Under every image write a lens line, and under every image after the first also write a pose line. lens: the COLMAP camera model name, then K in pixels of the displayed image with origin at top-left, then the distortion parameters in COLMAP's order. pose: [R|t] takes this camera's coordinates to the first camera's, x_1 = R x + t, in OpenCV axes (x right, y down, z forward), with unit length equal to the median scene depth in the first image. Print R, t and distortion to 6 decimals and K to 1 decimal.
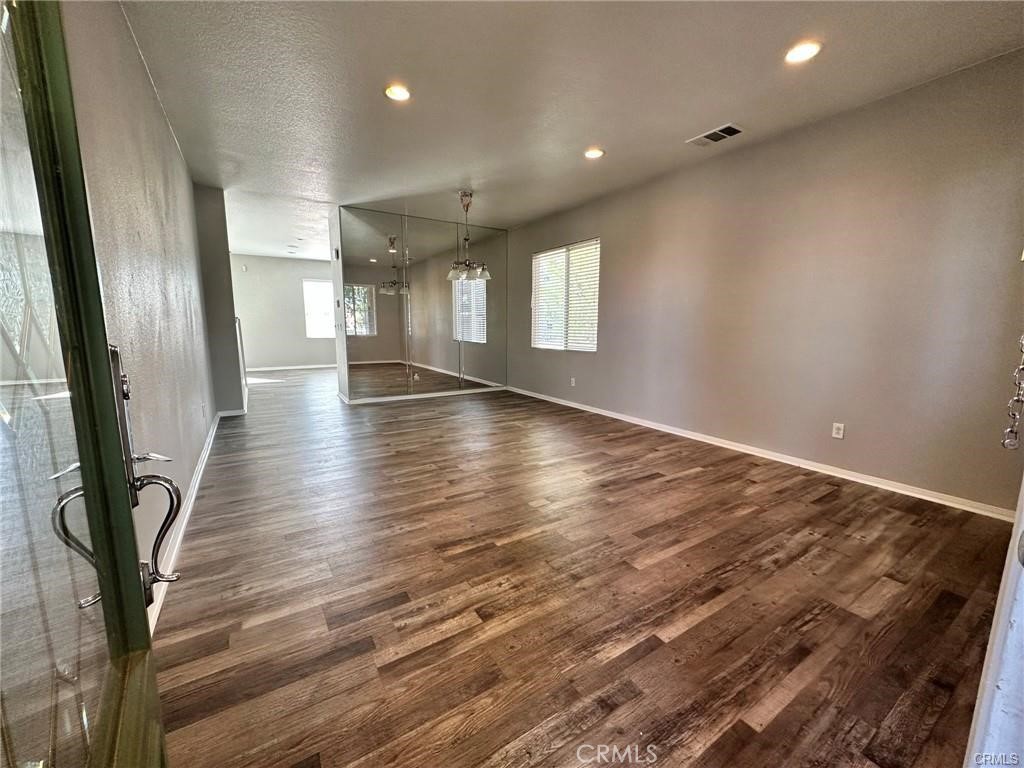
lens RADIAL K [[412.3, 0, 512.0], [0, 412.3, 384.0], [0, 0, 1]] dist [-0.001196, 0.000732]
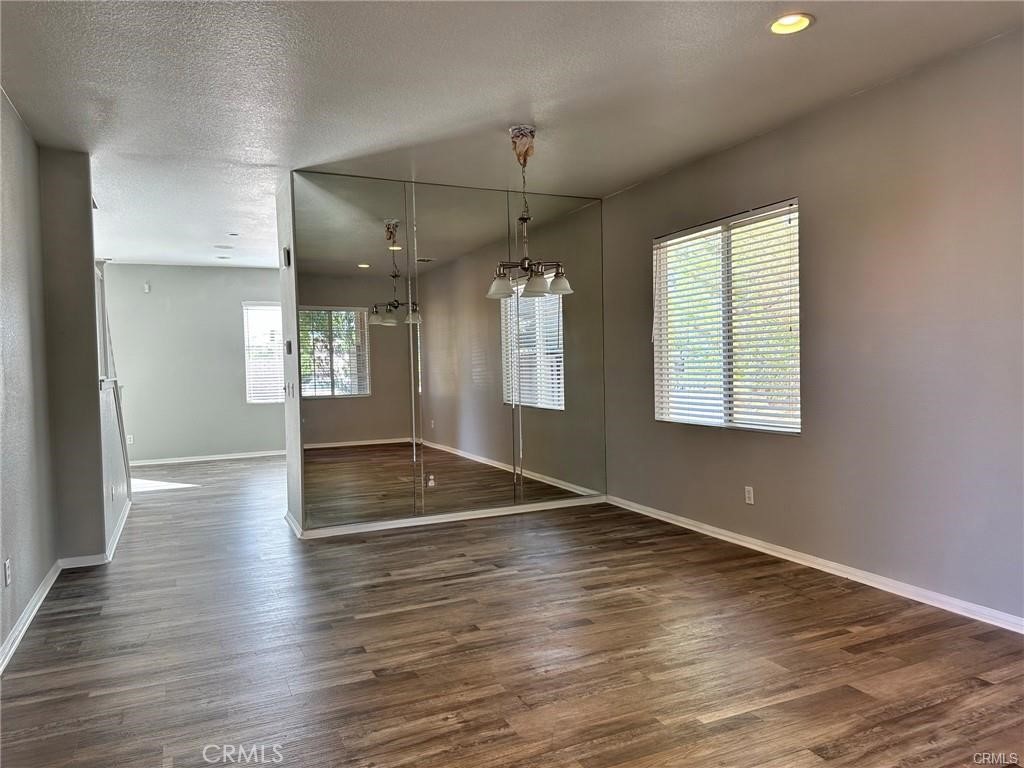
lens RADIAL K [[720.2, 0, 512.0], [0, 720.2, 384.0], [0, 0, 1]] dist [0.067275, -0.085901]
pose [[0.990887, -0.023562, -0.132622, -0.014162], [0.008105, 0.993228, -0.115898, -0.054439], [0.134455, 0.113767, 0.984367, 0.174116]]
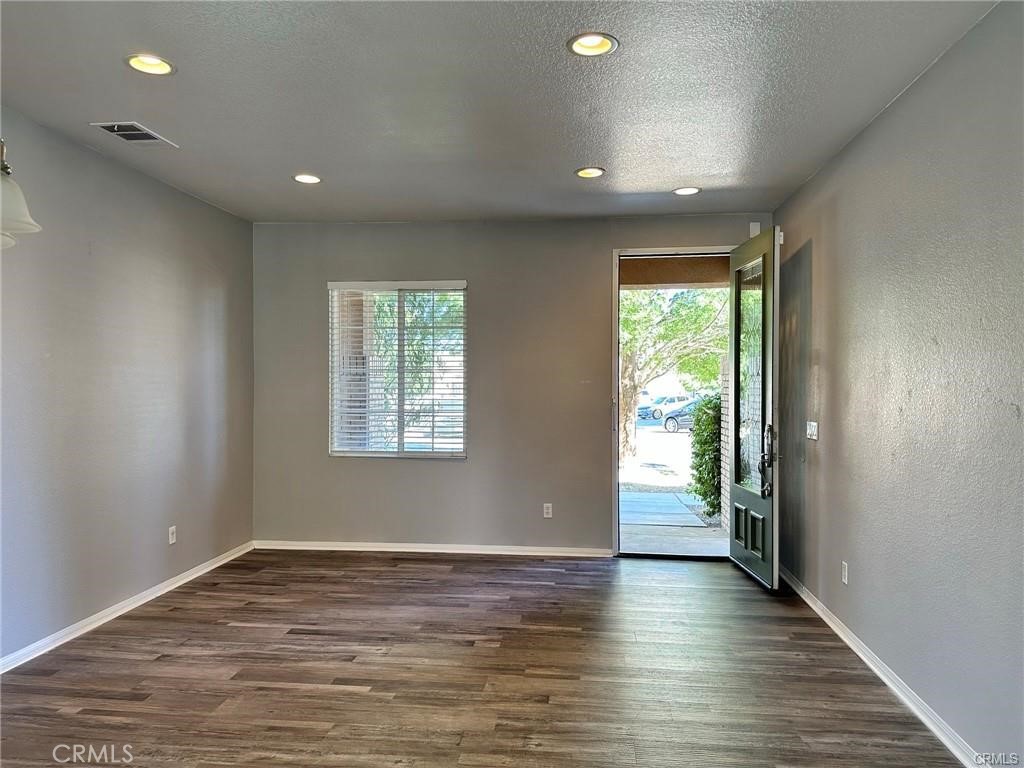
lens RADIAL K [[720.2, 0, 512.0], [0, 720.2, 384.0], [0, 0, 1]] dist [0.067275, -0.085901]
pose [[-0.783704, -0.012216, 0.621015, -0.578220], [0.081838, 0.989060, 0.122733, -0.264872], [-0.615720, 0.147009, -0.774130, 1.349836]]
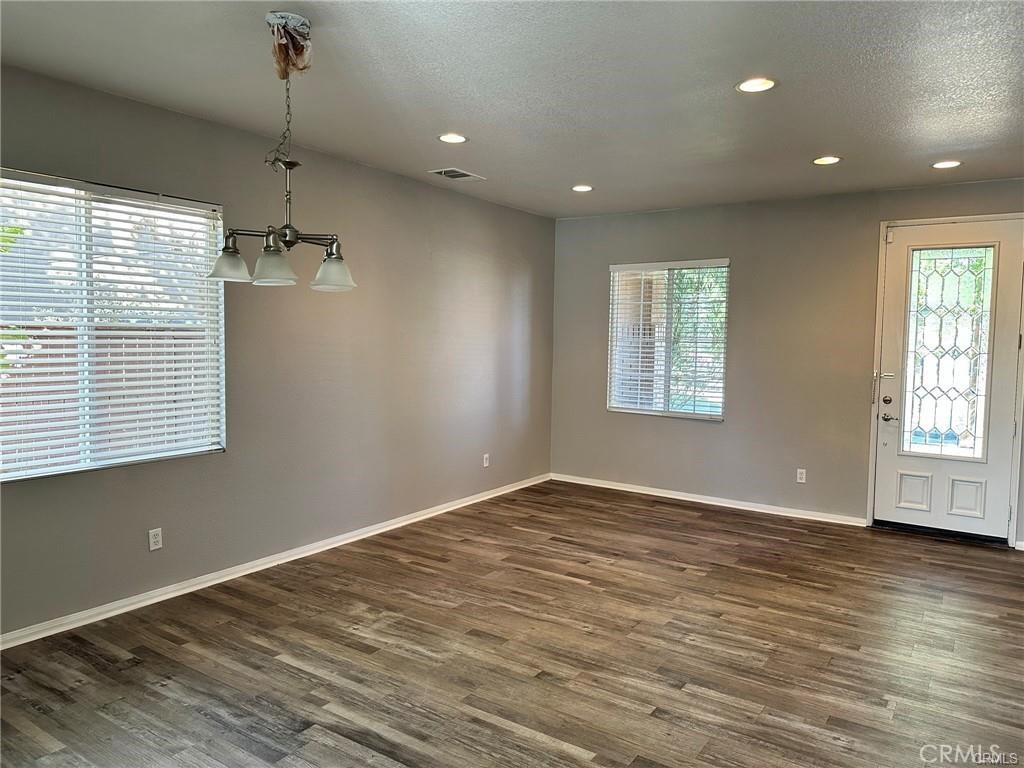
lens RADIAL K [[714.6, 0, 512.0], [0, 714.6, 384.0], [0, 0, 1]] dist [0.131584, -0.216866]
pose [[-0.407294, -0.077492, 0.910003, -0.879011], [0.111552, 0.984712, 0.133782, -0.296218], [-0.906459, 0.156002, -0.392423, 1.354524]]
